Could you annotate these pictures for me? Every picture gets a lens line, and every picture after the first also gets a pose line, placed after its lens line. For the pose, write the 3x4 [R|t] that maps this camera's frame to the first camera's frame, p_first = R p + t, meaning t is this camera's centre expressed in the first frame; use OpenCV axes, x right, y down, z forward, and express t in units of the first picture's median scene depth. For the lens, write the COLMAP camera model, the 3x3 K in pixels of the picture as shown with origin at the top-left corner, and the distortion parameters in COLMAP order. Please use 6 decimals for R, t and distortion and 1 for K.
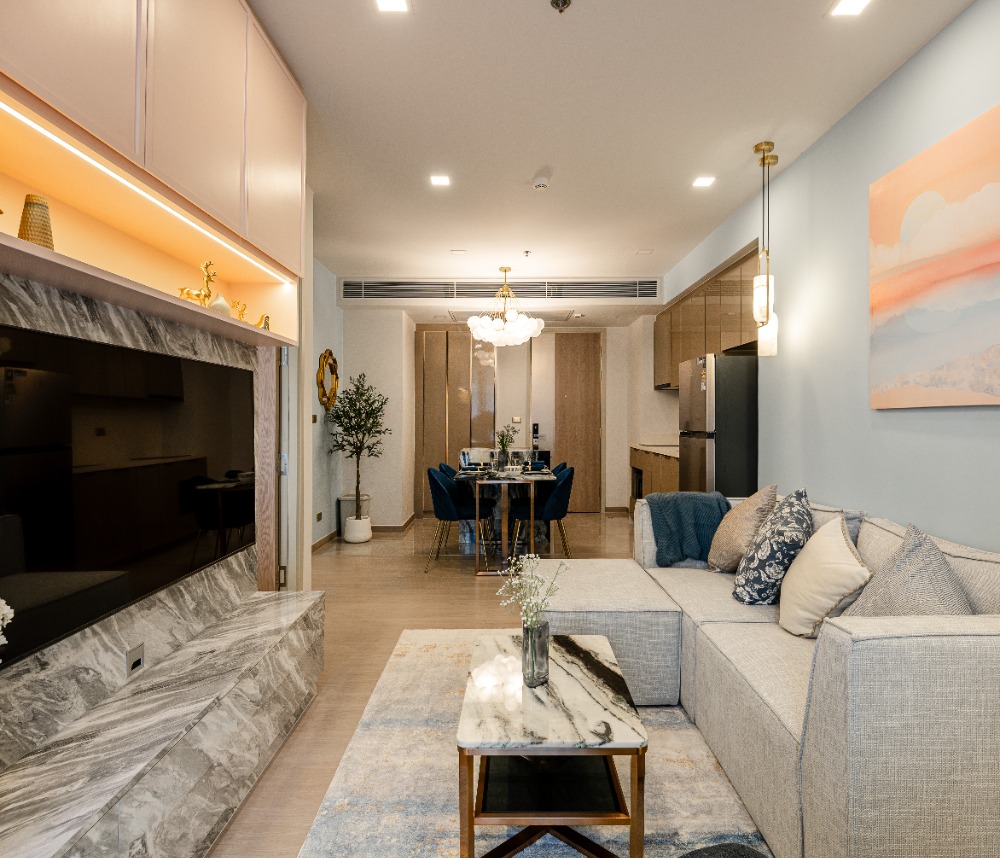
lens RADIAL K [[563.8, 0, 501.9], [0, 563.8, 410.1], [0, 0, 1]] dist [-0.001146, -0.000307]
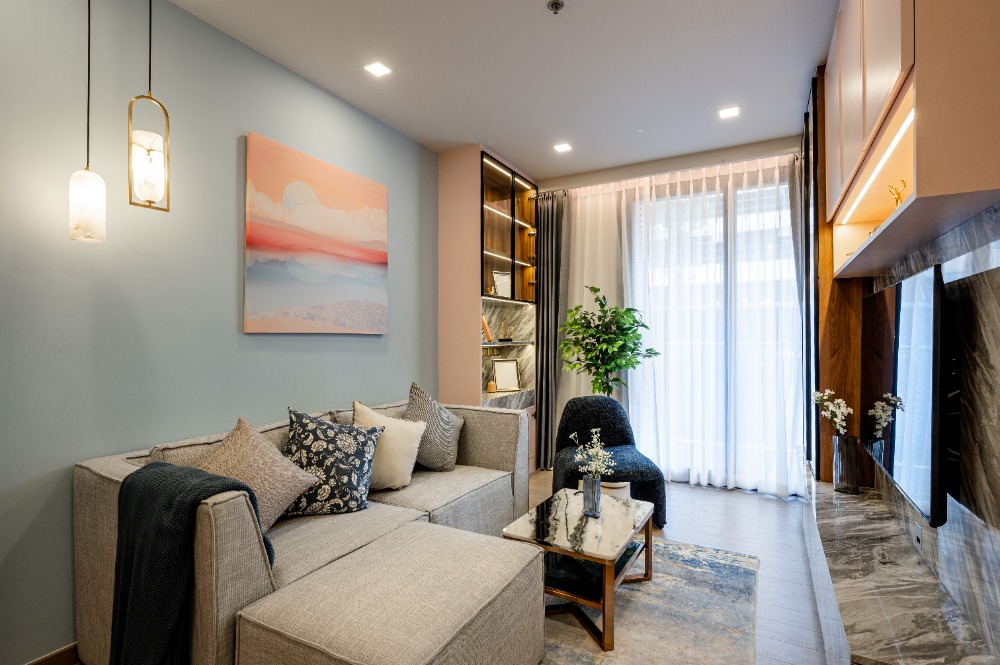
lens RADIAL K [[482.5, 0, 500.0], [0, 482.5, 332.5], [0, 0, 1]] dist [0.001993, 0.000373]
pose [[-0.878594, 0.010234, 0.477460, -0.308734], [-0.002998, 0.999633, -0.026942, 0.028058], [-0.477560, -0.025102, -0.878240, 2.037235]]
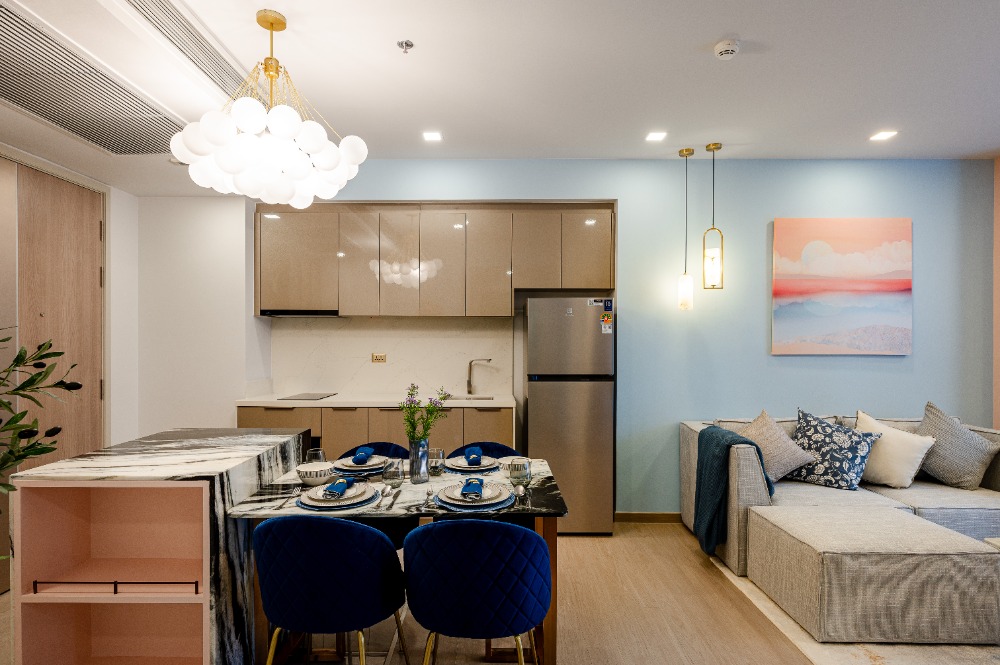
lens RADIAL K [[512.1, 0, 496.6], [0, 512.1, 349.1], [0, 0, 1]] dist [0.001977, 0.000554]
pose [[-0.010574, -0.013427, 0.999854, -1.066070], [-0.015531, 0.999791, 0.013262, -0.033219], [-0.999823, -0.015389, -0.010780, 2.324892]]
